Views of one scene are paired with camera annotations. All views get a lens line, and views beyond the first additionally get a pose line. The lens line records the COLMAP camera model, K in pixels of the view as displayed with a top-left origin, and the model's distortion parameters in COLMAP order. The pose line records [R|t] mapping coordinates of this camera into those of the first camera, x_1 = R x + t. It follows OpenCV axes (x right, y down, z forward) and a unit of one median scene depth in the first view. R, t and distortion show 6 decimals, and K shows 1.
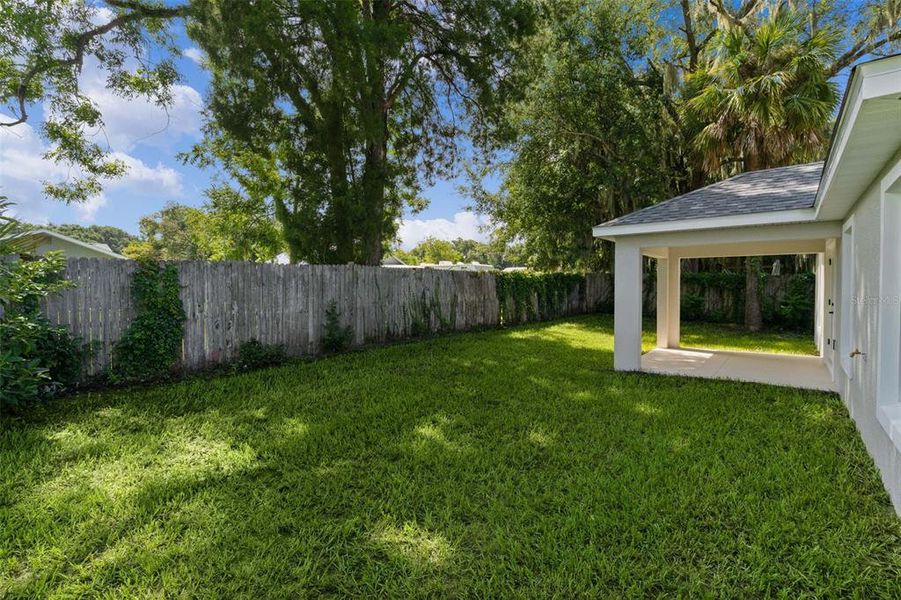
lens RADIAL K [[438.9, 0, 453.8], [0, 438.9, 290.4], [0, 0, 1]] dist [0.003652, 0.000845]
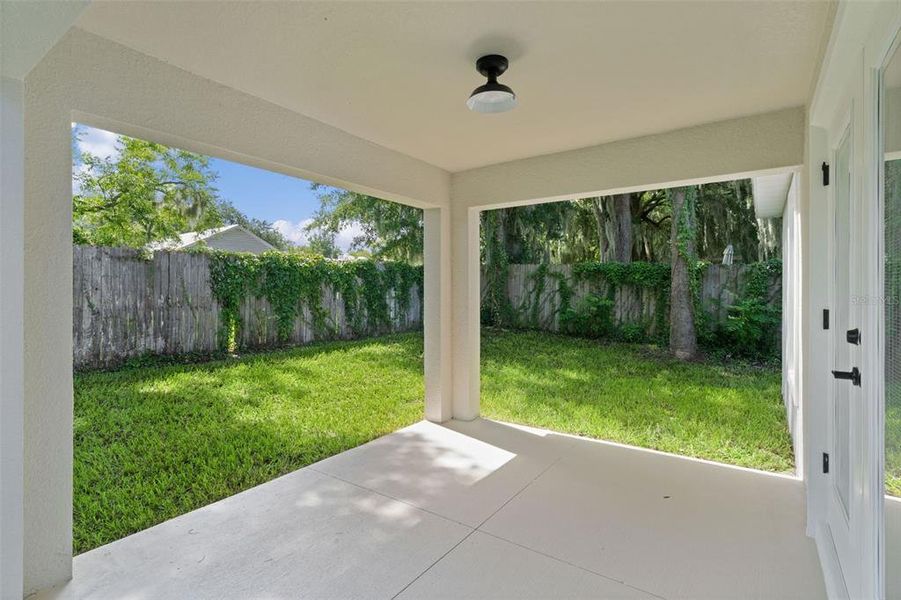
lens RADIAL K [[438.9, 0, 453.8], [0, 438.9, 290.4], [0, 0, 1]] dist [0.003652, 0.000845]
pose [[0.999134, 0.003468, 0.041463, 0.389726], [-0.003182, 0.999971, -0.006967, 0.007062], [-0.041486, 0.006829, 0.999116, 0.470996]]
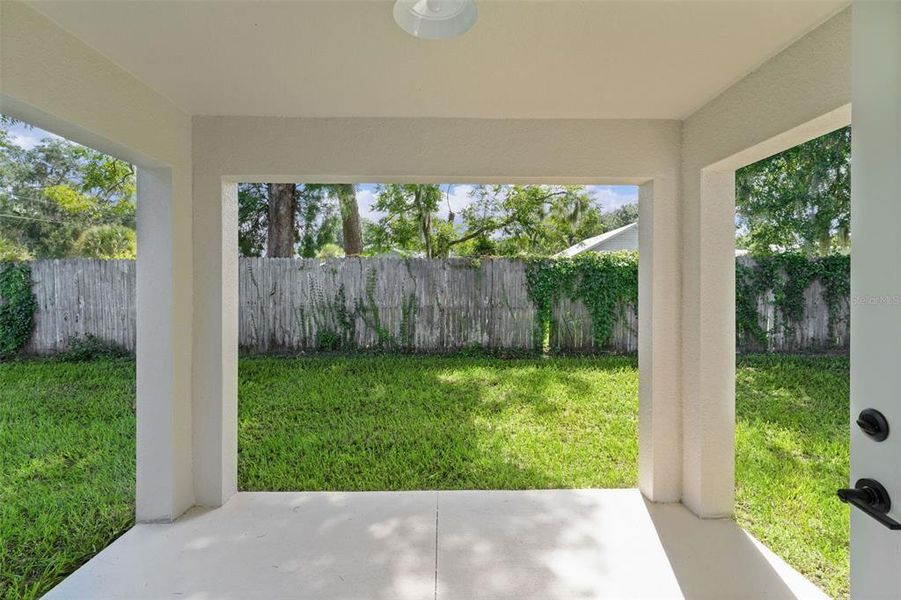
lens RADIAL K [[438.9, 0, 453.8], [0, 438.9, 290.4], [0, 0, 1]] dist [0.003652, 0.000845]
pose [[0.616300, 0.012700, -0.787409, 0.514313], [-0.008124, 0.999919, 0.009770, -0.004245], [0.787470, 0.000376, 0.616353, 0.596526]]
